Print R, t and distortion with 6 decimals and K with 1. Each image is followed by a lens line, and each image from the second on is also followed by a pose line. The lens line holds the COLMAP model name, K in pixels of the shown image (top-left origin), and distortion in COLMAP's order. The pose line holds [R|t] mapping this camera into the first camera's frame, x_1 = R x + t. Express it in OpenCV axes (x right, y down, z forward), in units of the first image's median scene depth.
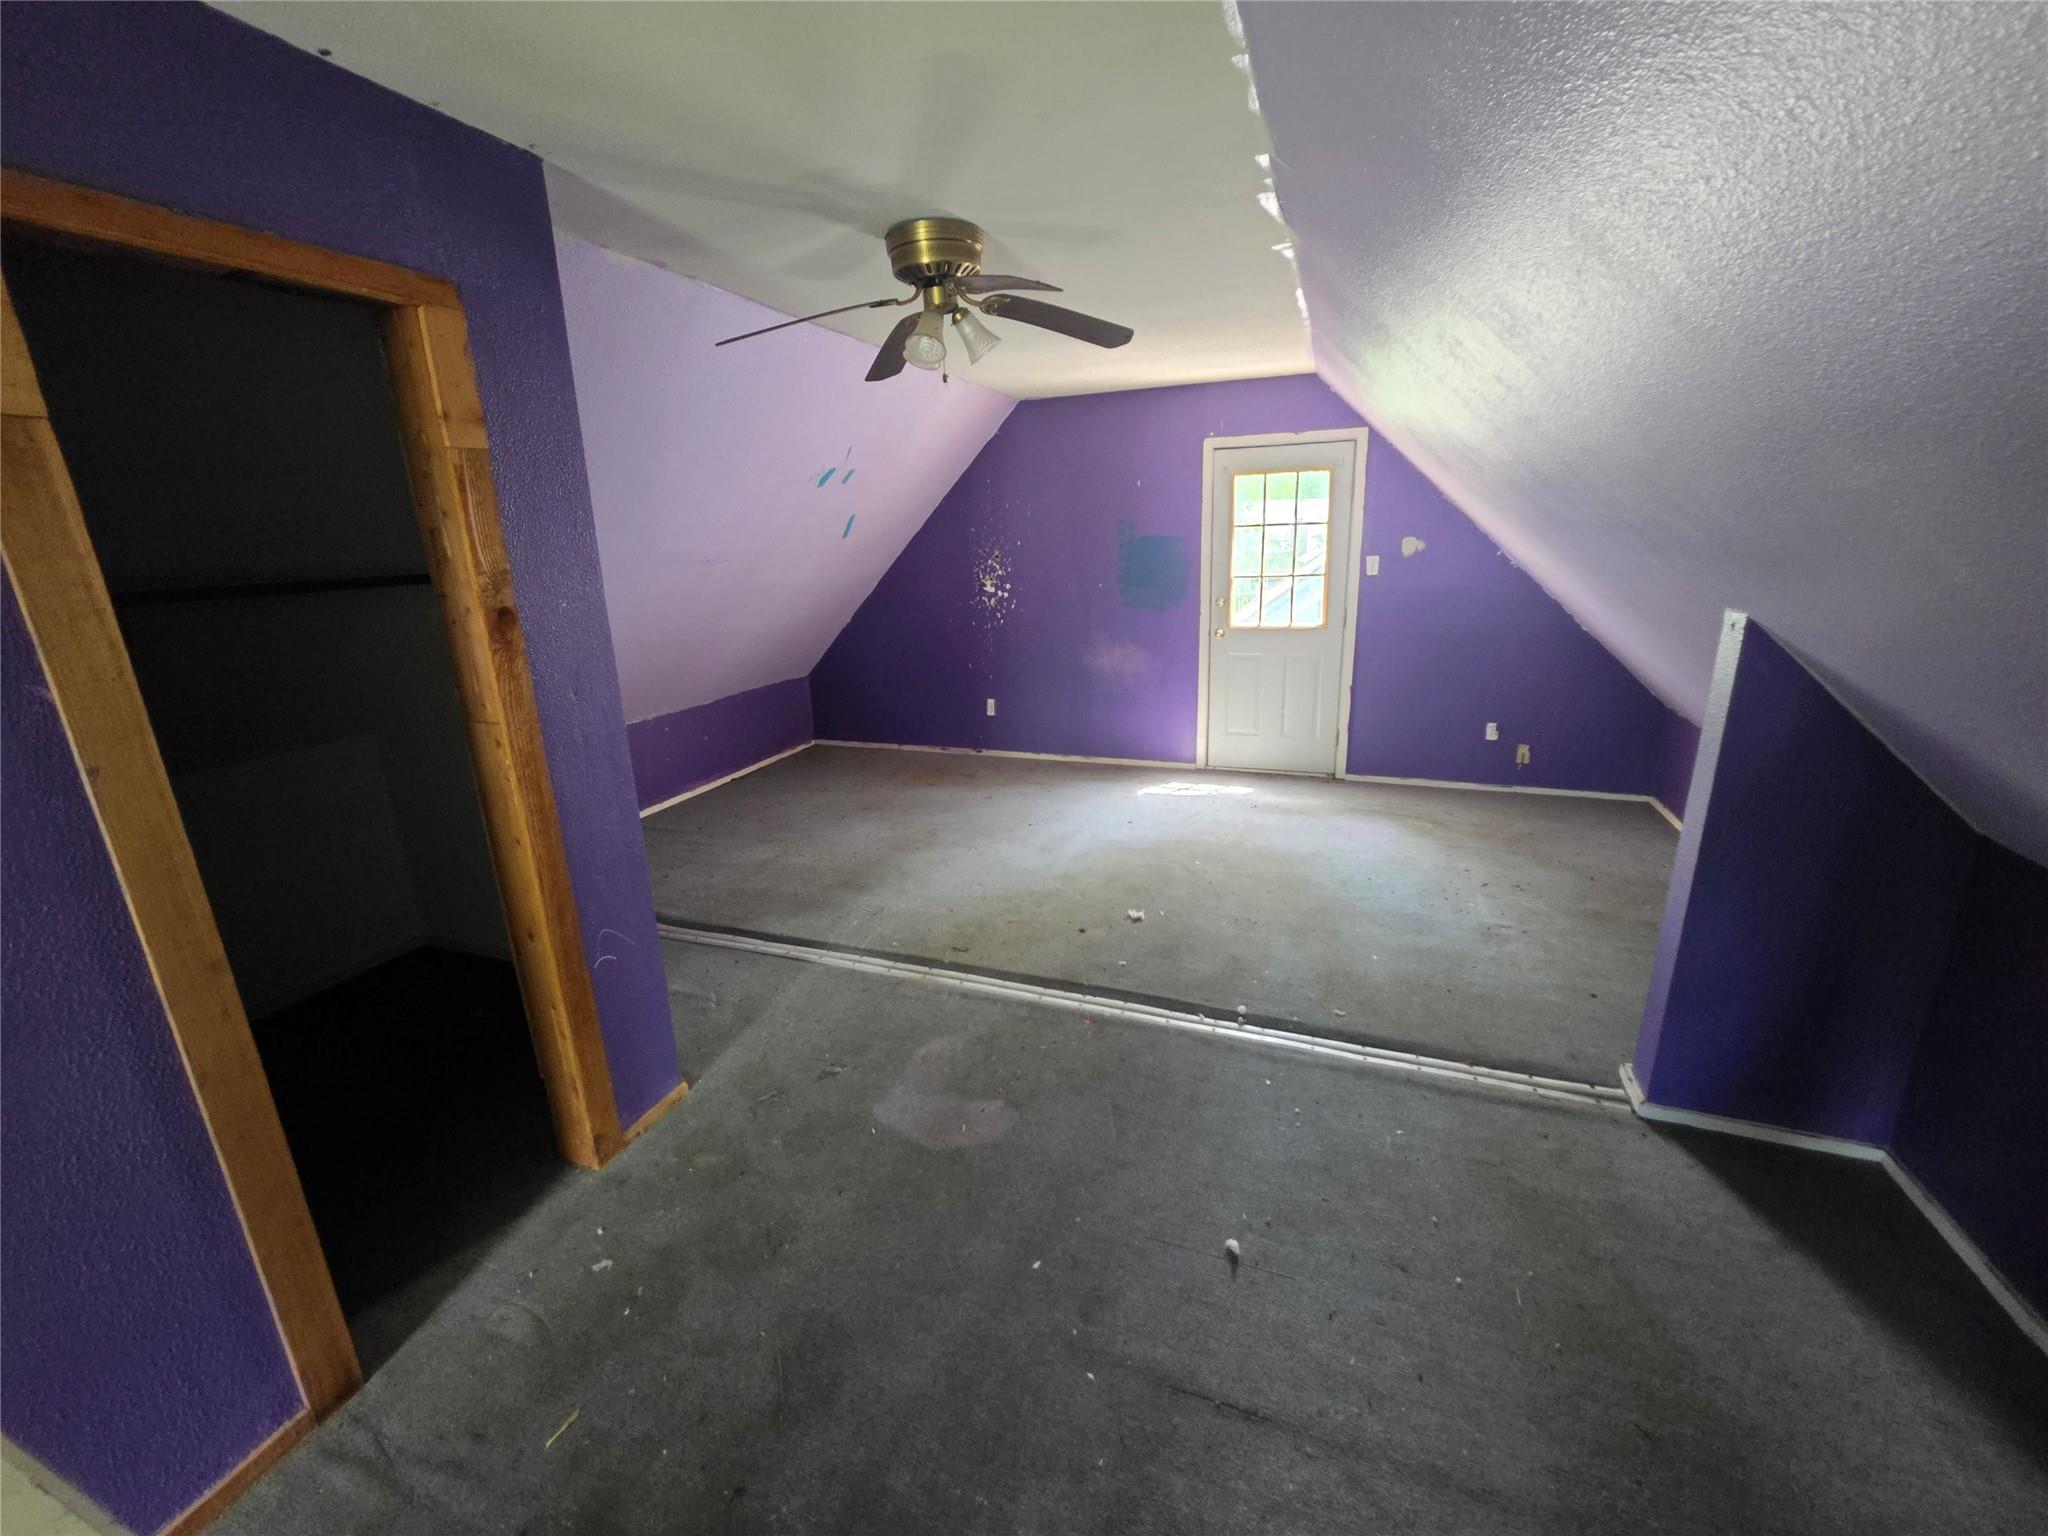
lens RADIAL K [[827.1, 0, 1028.7], [0, 827.1, 763.9], [0, 0, 1]] dist [-0.005857, 0.001327]
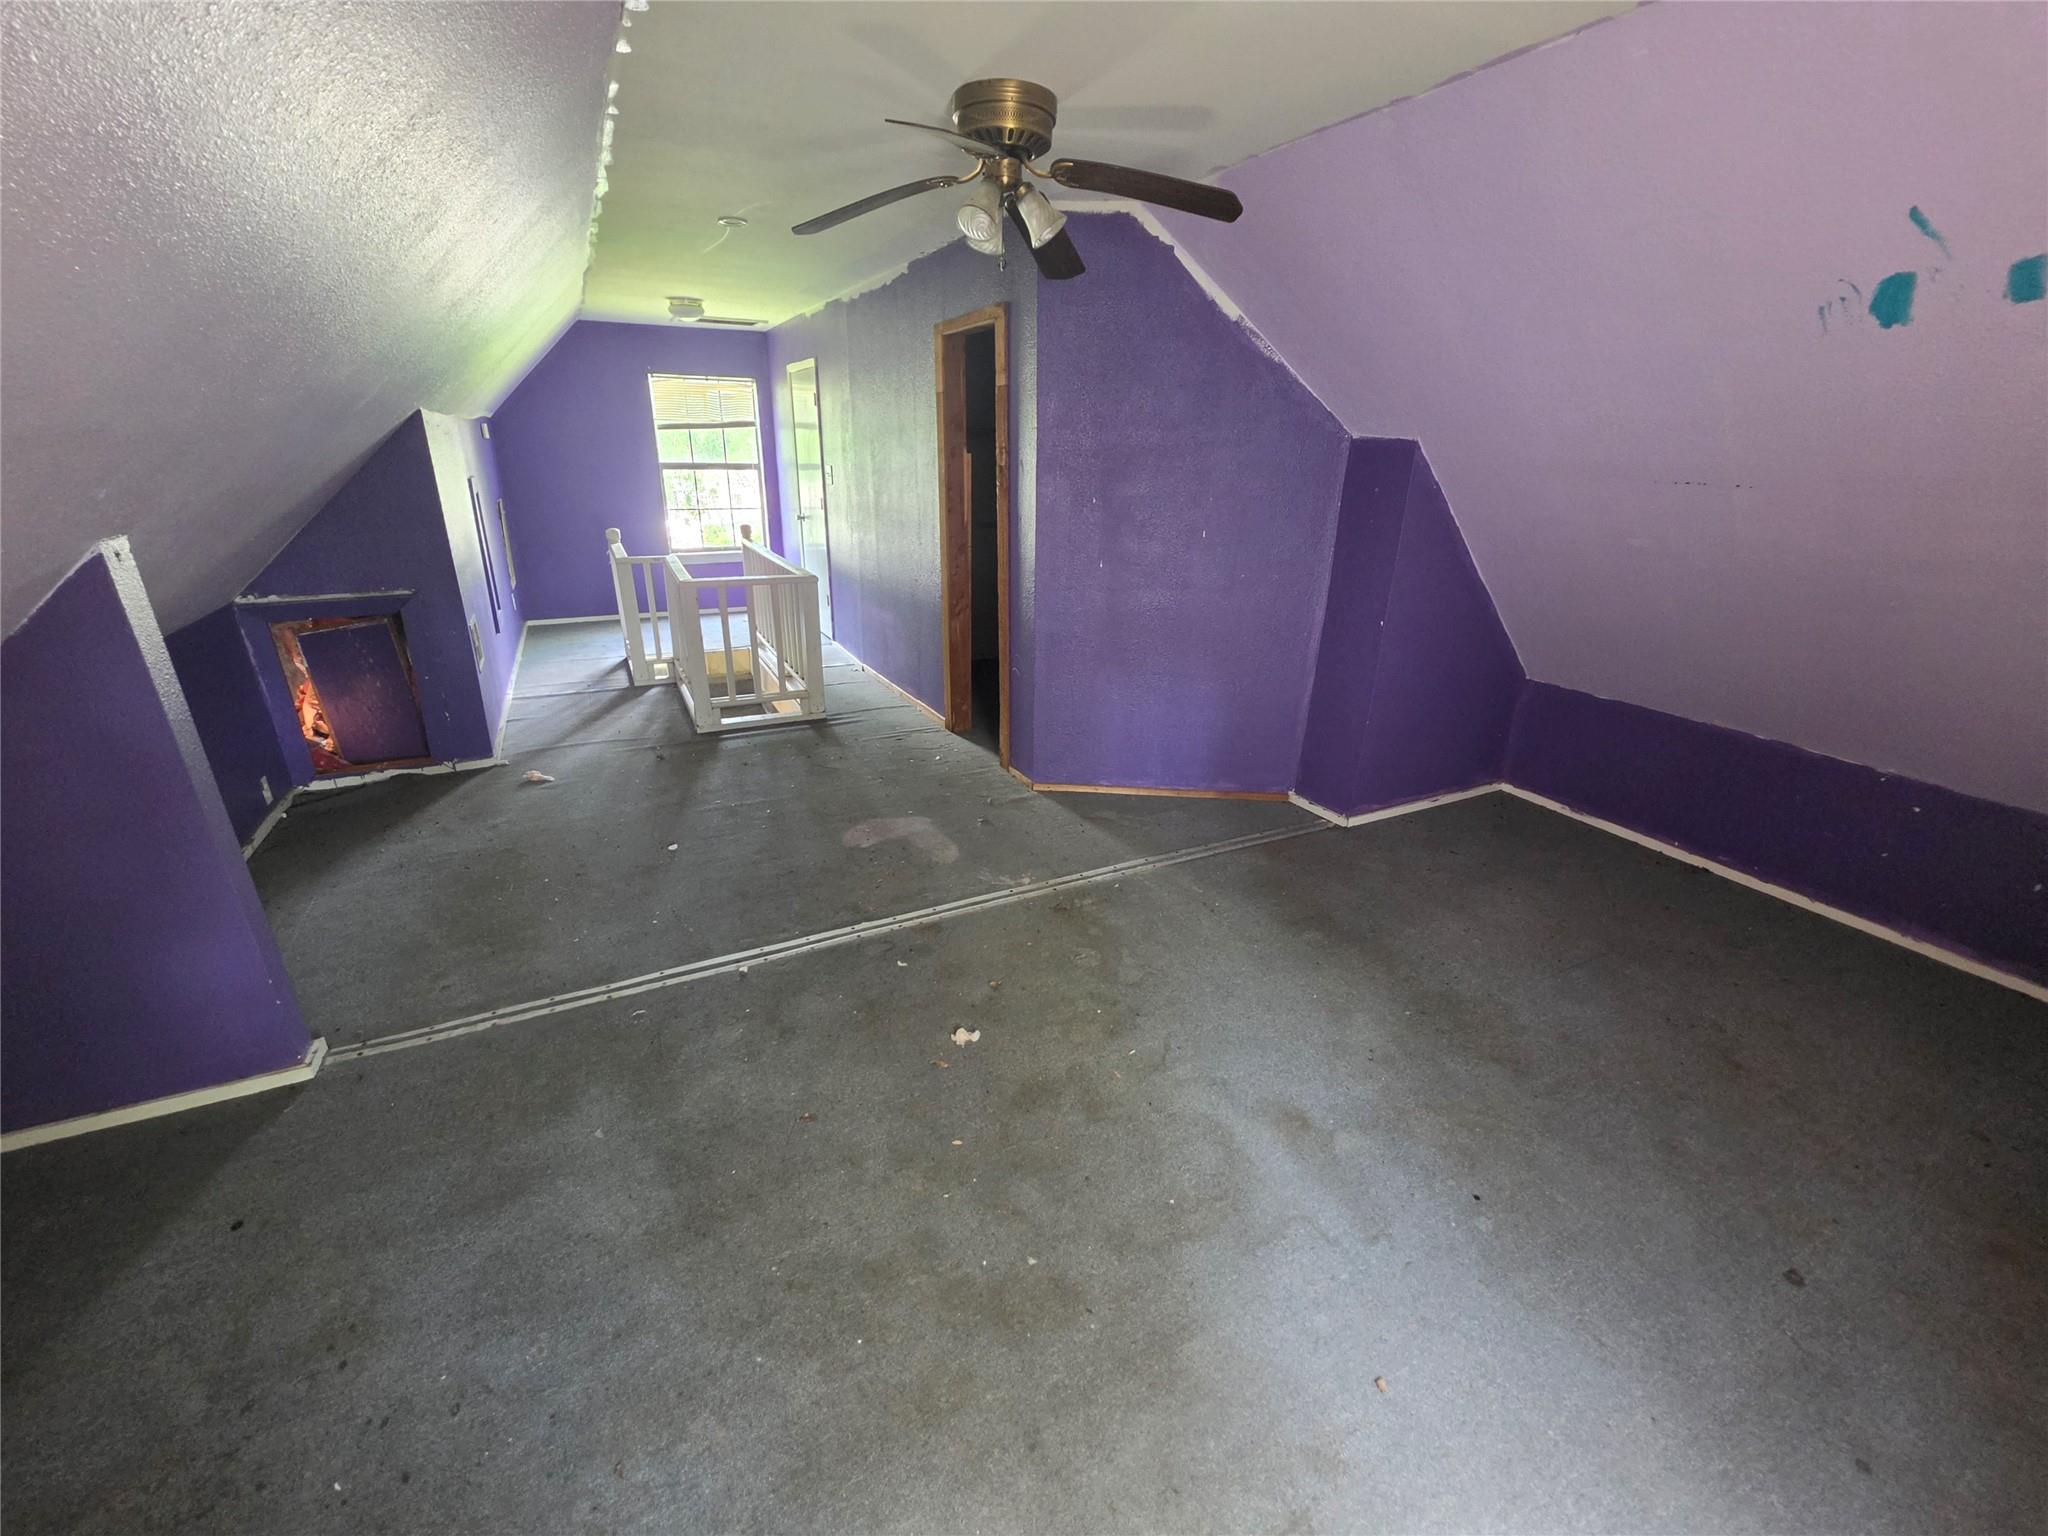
lens RADIAL K [[827.1, 0, 1021.1], [0, 827.1, 766.1], [0, 0, 1]] dist [-0.005857, 0.001327]
pose [[-0.673961, 0.291158, -0.678973, 0.370731], [-0.199438, 0.813232, 0.546697, -0.279543], [0.711338, 0.503865, -0.490019, 0.947190]]
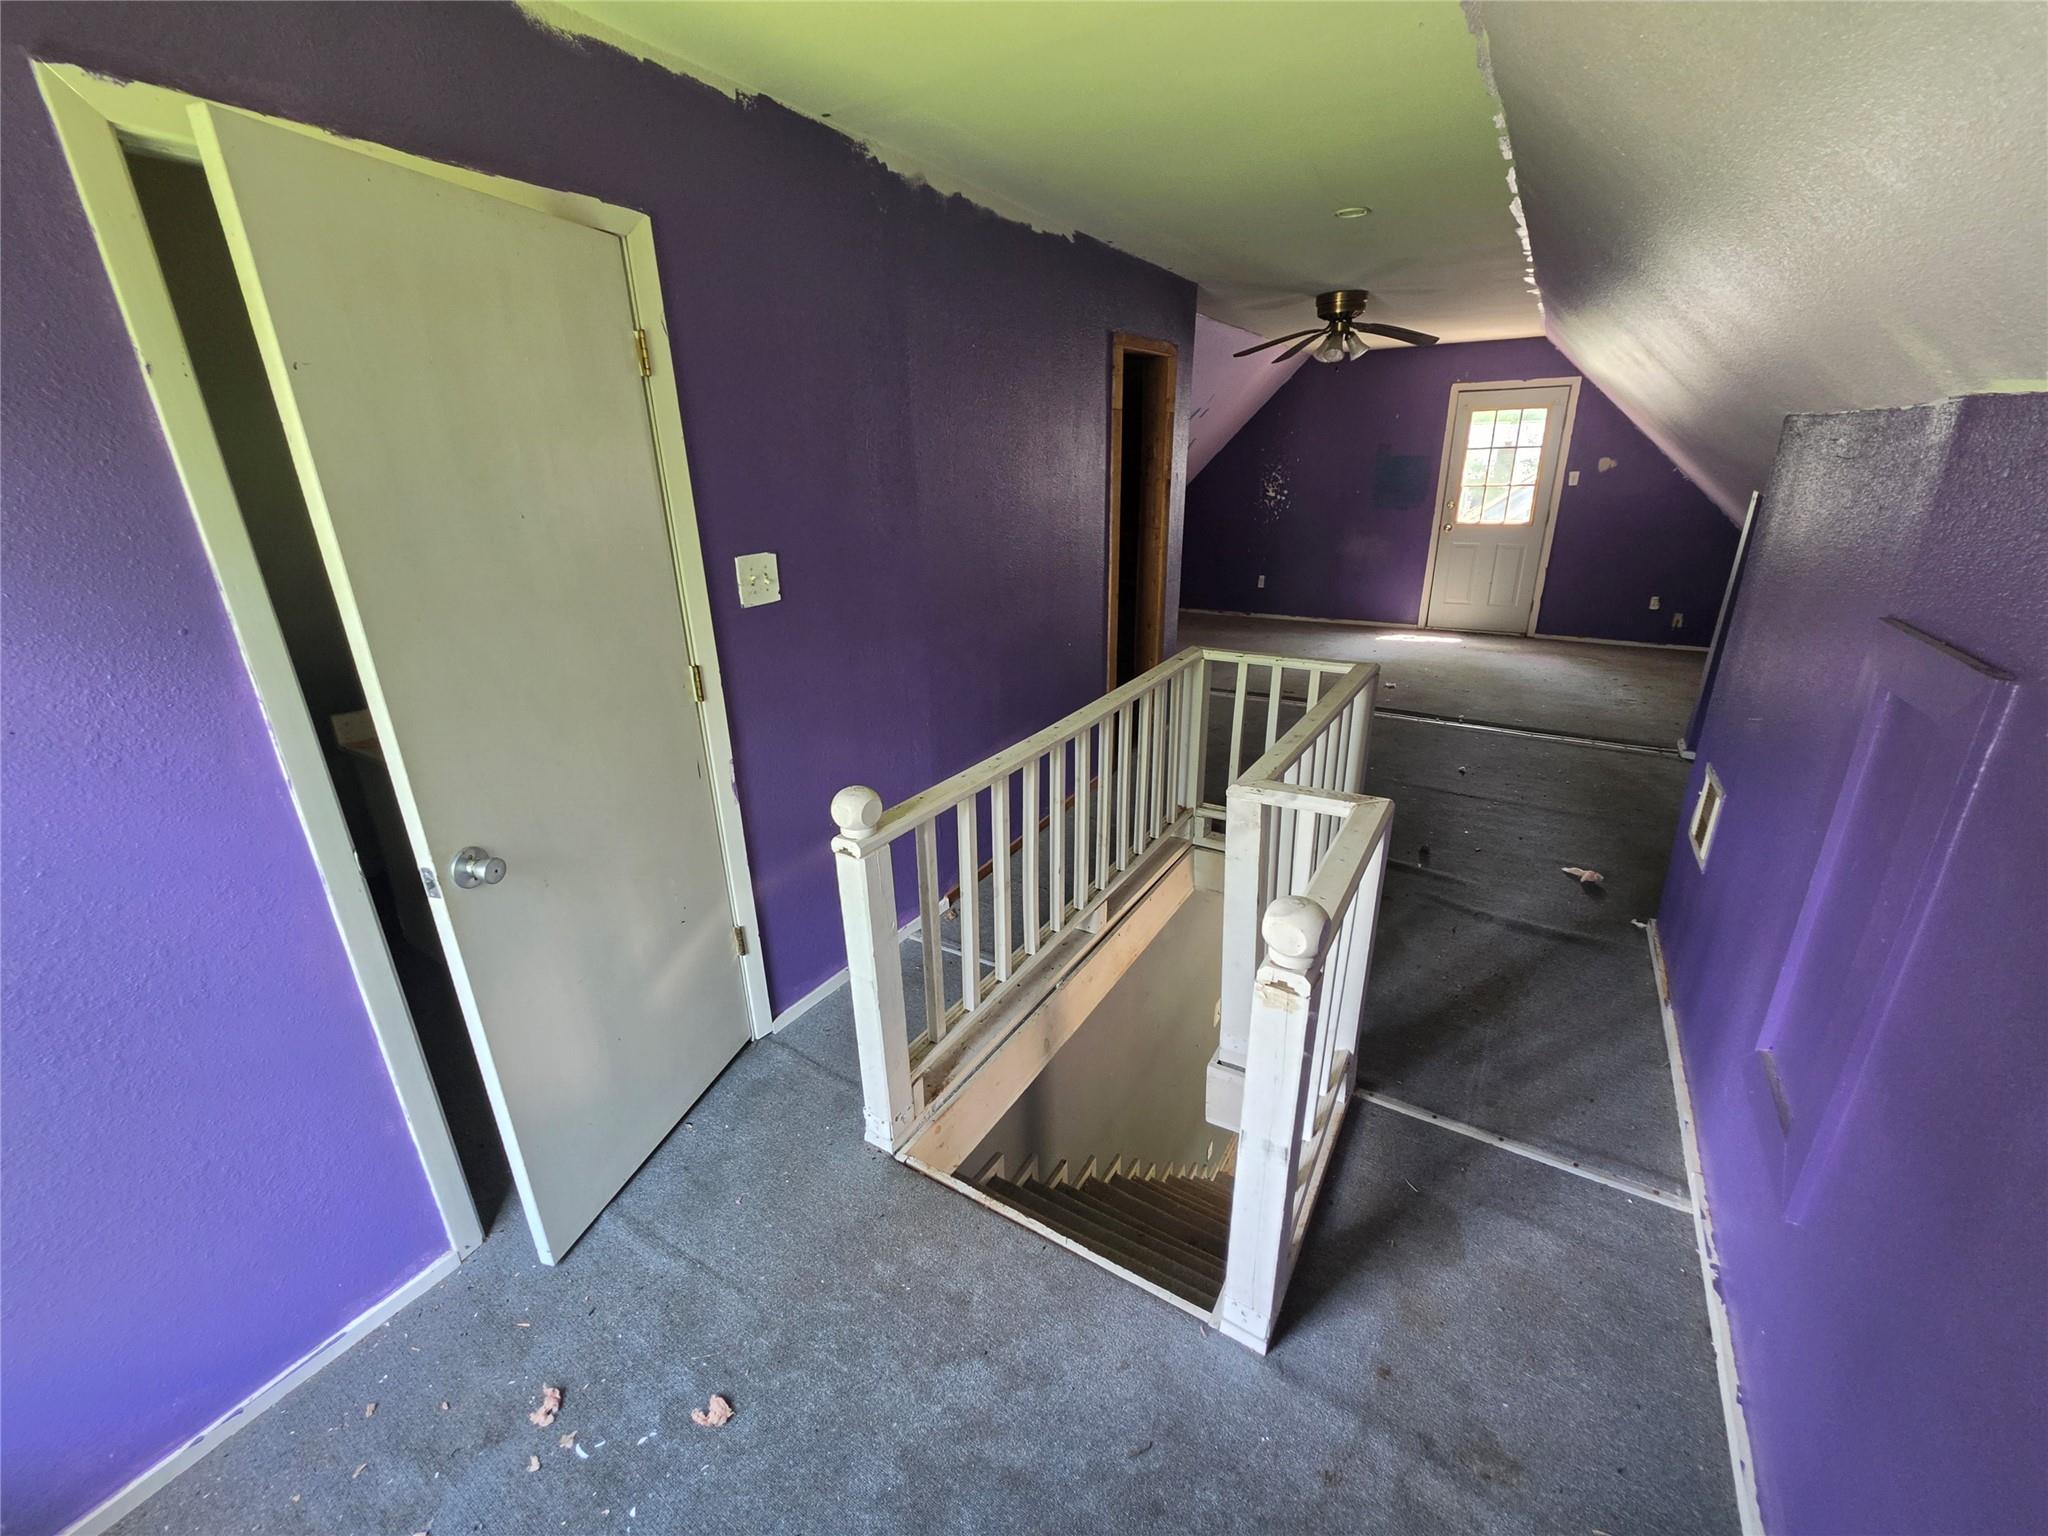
lens RADIAL K [[827.1, 0, 1014.2], [0, 827.1, 765.1], [0, 0, 1]] dist [-0.005857, 0.001327]
pose [[0.979725, 0.076071, -0.185341, -0.216724], [-0.059710, 0.993938, 0.092318, 0.170560], [0.191240, -0.079379, 0.978328, -0.587215]]
